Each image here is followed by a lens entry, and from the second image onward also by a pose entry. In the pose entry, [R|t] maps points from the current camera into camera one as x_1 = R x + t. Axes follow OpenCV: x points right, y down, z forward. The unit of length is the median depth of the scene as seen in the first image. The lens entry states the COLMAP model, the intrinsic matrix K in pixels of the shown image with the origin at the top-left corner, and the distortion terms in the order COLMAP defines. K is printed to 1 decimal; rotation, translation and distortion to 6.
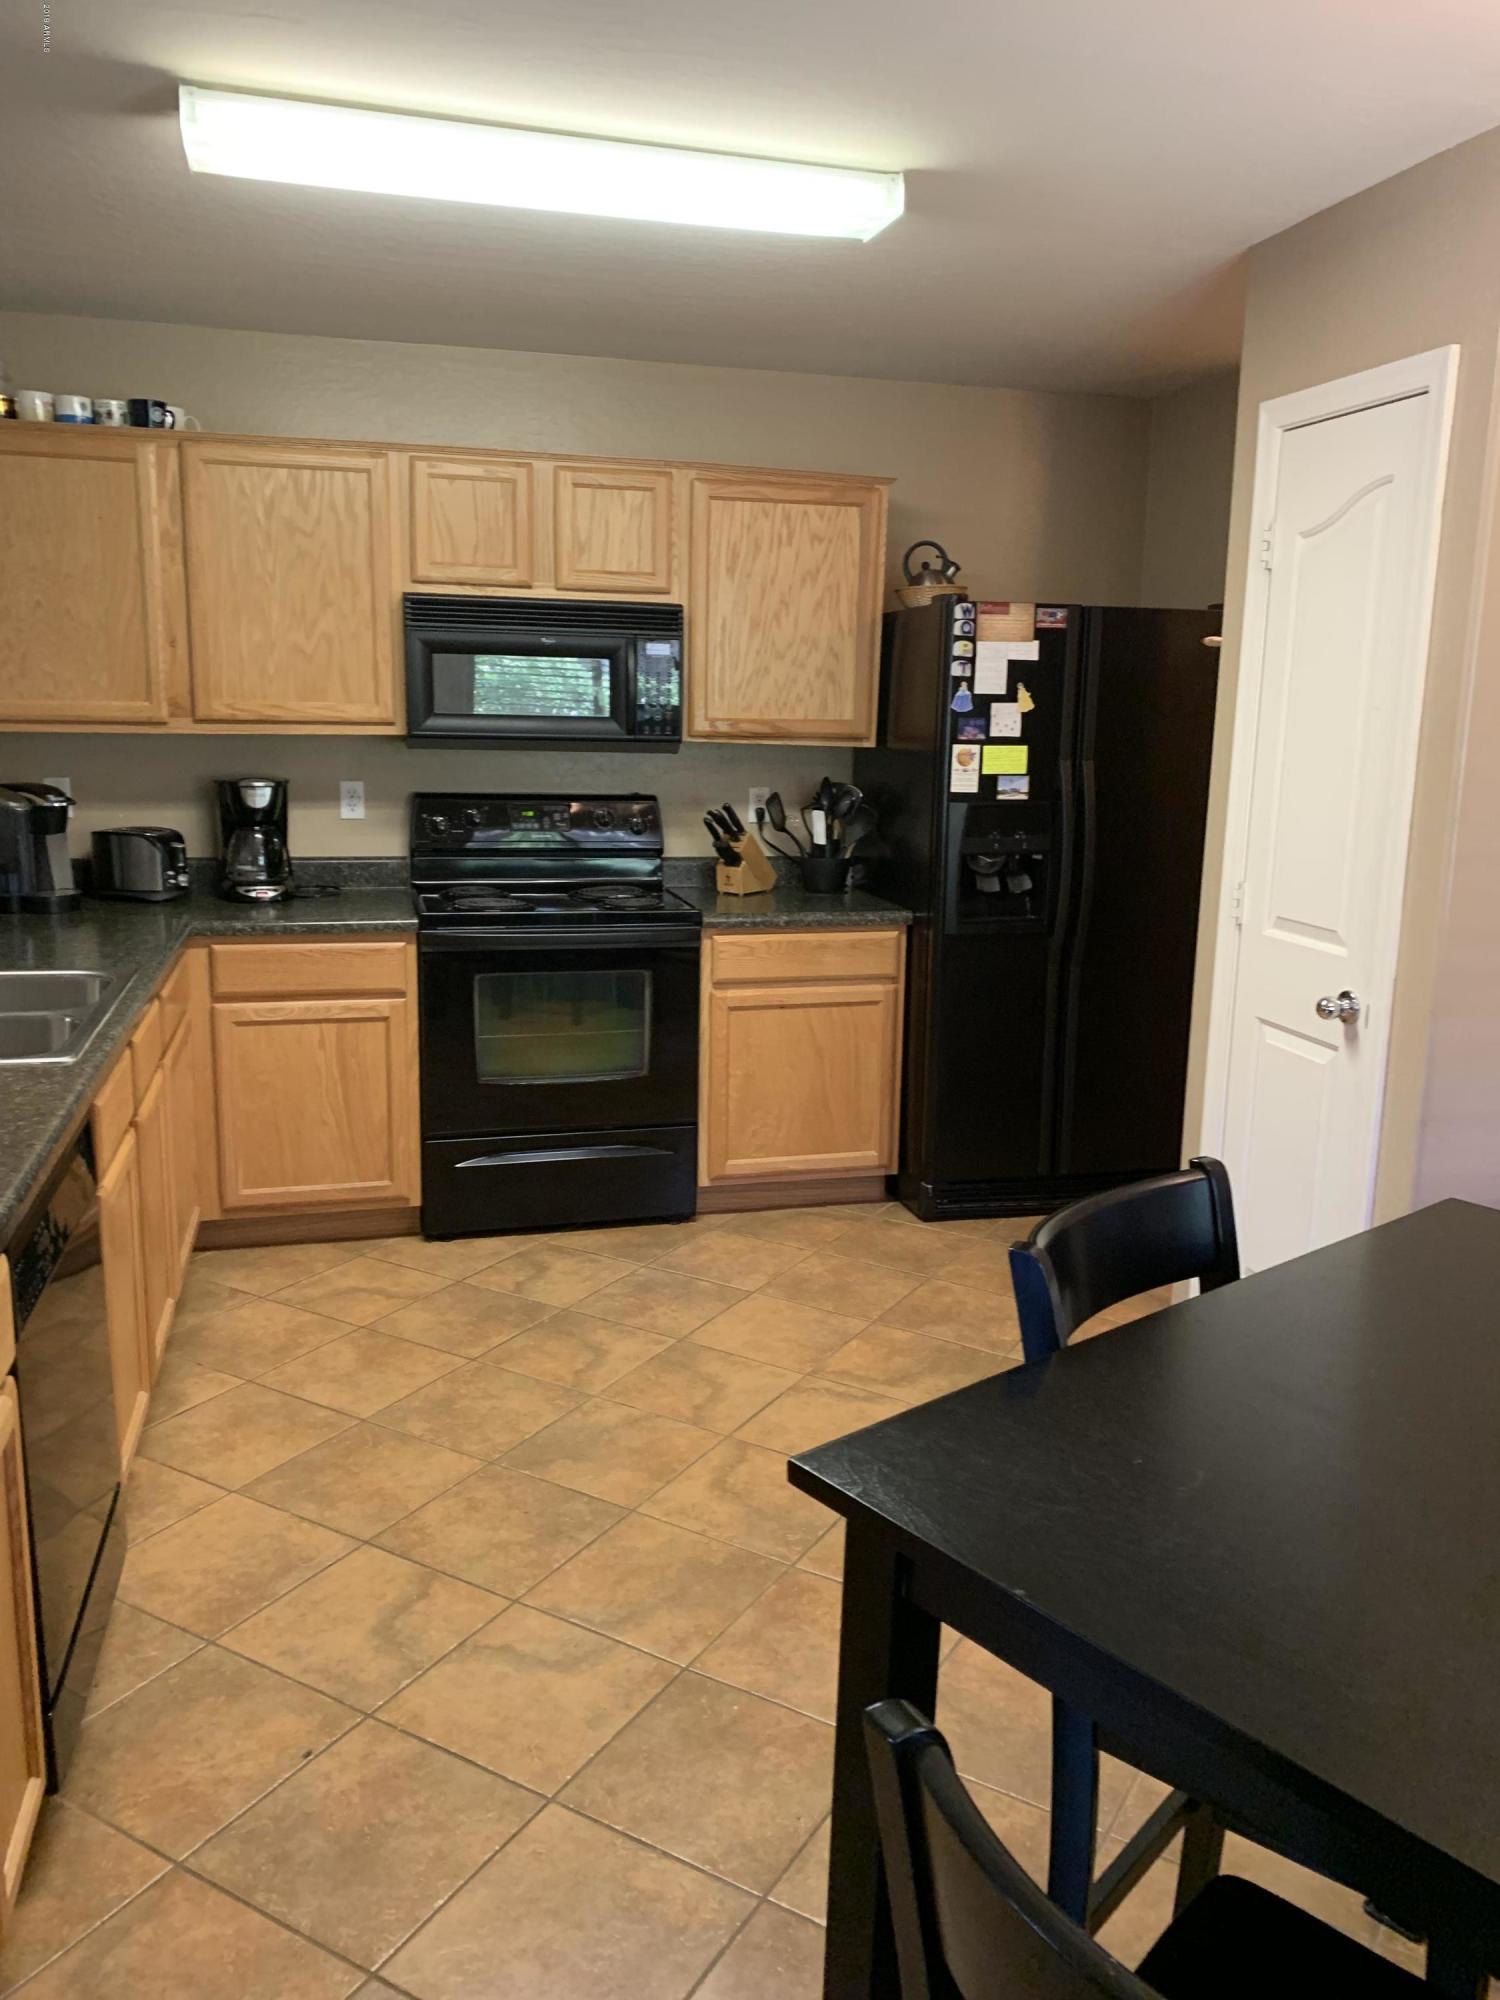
lens RADIAL K [[1528.1, 0, 757.2], [0, 1528.1, 1008.9], [0, 0, 1]] dist [0.033115, -0.029659]
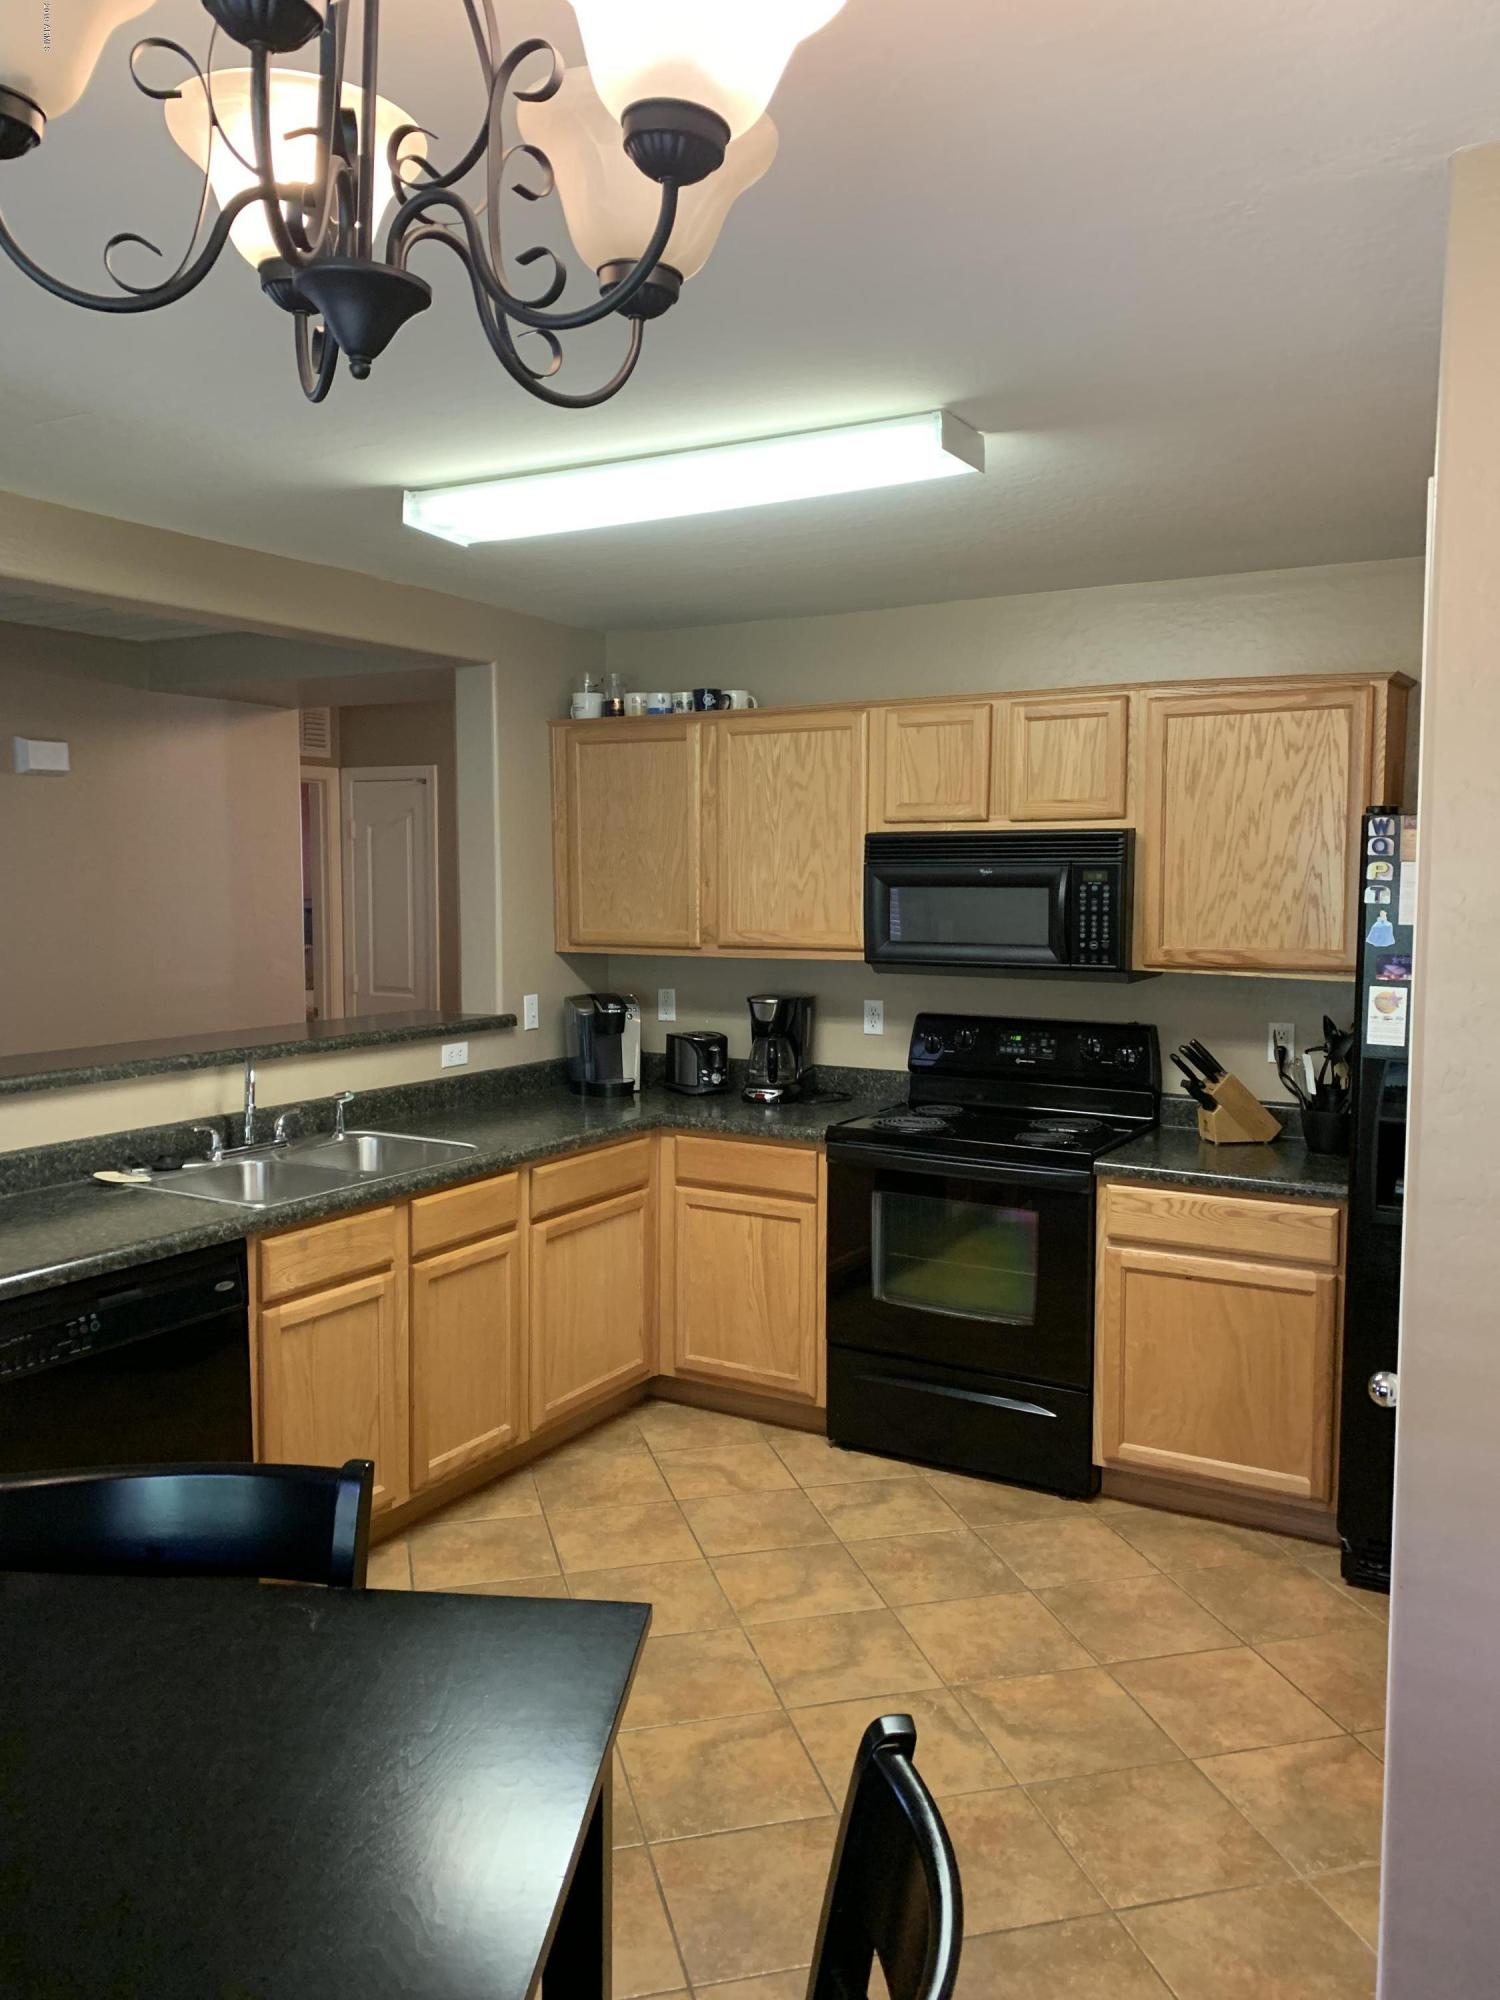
lens RADIAL K [[1528.1, 0, 722.3], [0, 1528.1, 983.7], [0, 0, 1]] dist [0.033115, -0.029659]
pose [[0.688399, 0.031960, -0.724628, 0.474746], [-0.133737, 0.987493, -0.083497, -0.059371], [0.712896, 0.154389, 0.684064, 0.196100]]
